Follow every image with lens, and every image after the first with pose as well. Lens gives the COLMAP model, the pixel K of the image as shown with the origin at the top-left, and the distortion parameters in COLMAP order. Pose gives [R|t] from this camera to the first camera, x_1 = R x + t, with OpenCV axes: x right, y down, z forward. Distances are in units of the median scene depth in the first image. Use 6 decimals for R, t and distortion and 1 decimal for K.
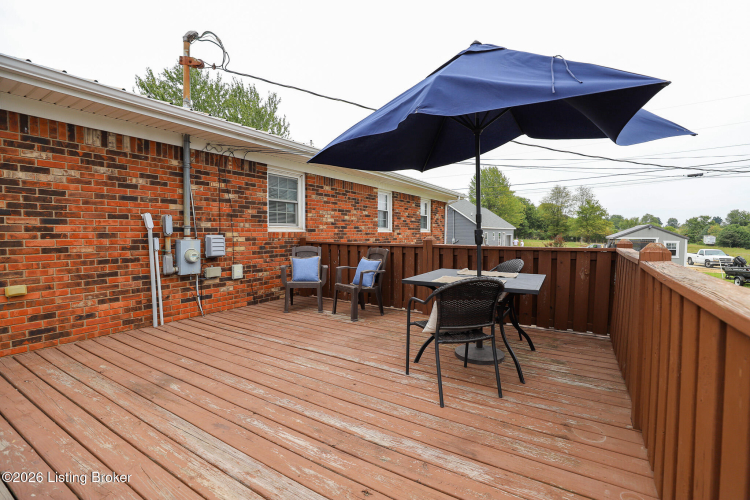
lens RADIAL K [[342.8, 0, 376.4], [0, 342.8, 253.9], [0, 0, 1]] dist [-0.044024, 0.012006]
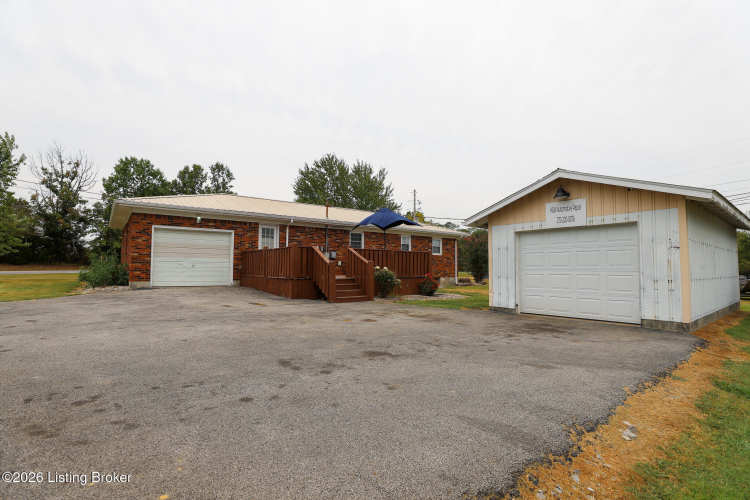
lens RADIAL K [[370.9, 0, 380.1], [0, 370.9, 249.9], [0, 0, 1]] dist [-0.034891, 0.007109]
pose [[0.937295, -0.028996, -0.347328, 1.279897], [-0.015115, 0.992214, -0.123624, 0.382309], [0.348208, 0.121122, 0.929559, -2.341826]]
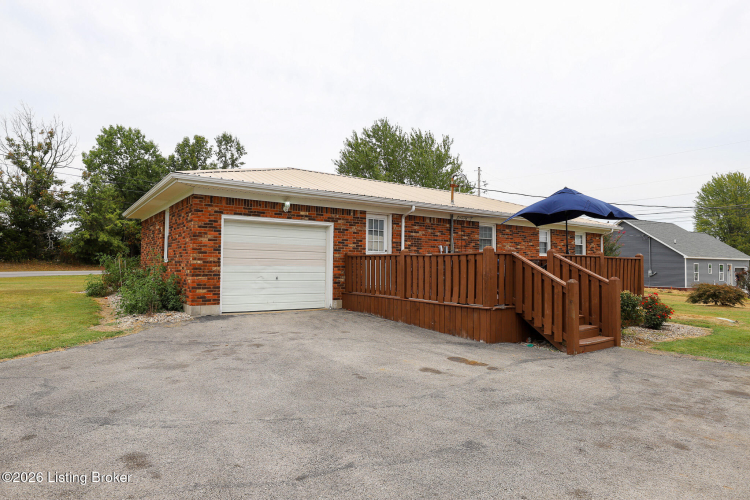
lens RADIAL K [[444.5, 0, 380.8], [0, 444.5, 249.4], [0, 0, 1]] dist [-0.017041, 0.006177]
pose [[0.924881, -0.019026, -0.379780, 0.180924], [-0.023243, 0.994051, -0.106403, 0.246697], [0.379545, 0.107237, 0.918937, -2.008039]]
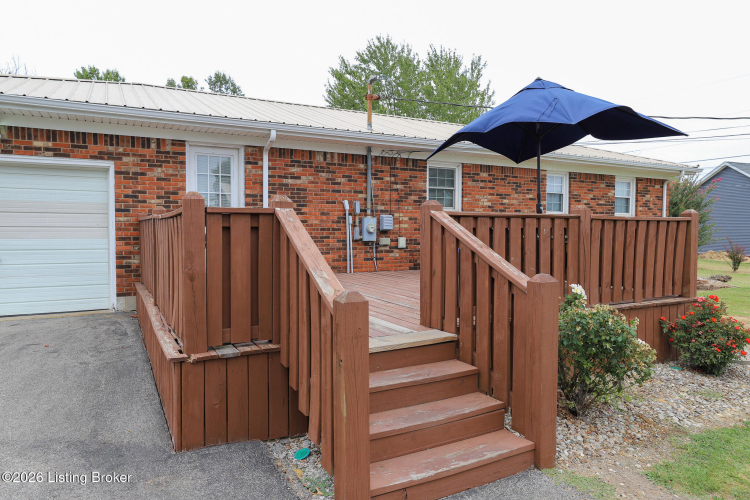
lens RADIAL K [[501.3, 0, 378.0], [0, 501.3, 250.4], [0, 0, 1]] dist [-0.004615, 0.009191]
pose [[0.870566, 0.008772, -0.491973, 0.503717], [-0.023951, 0.999411, -0.024562, 0.140313], [0.491468, 0.033166, 0.870264, -0.797644]]
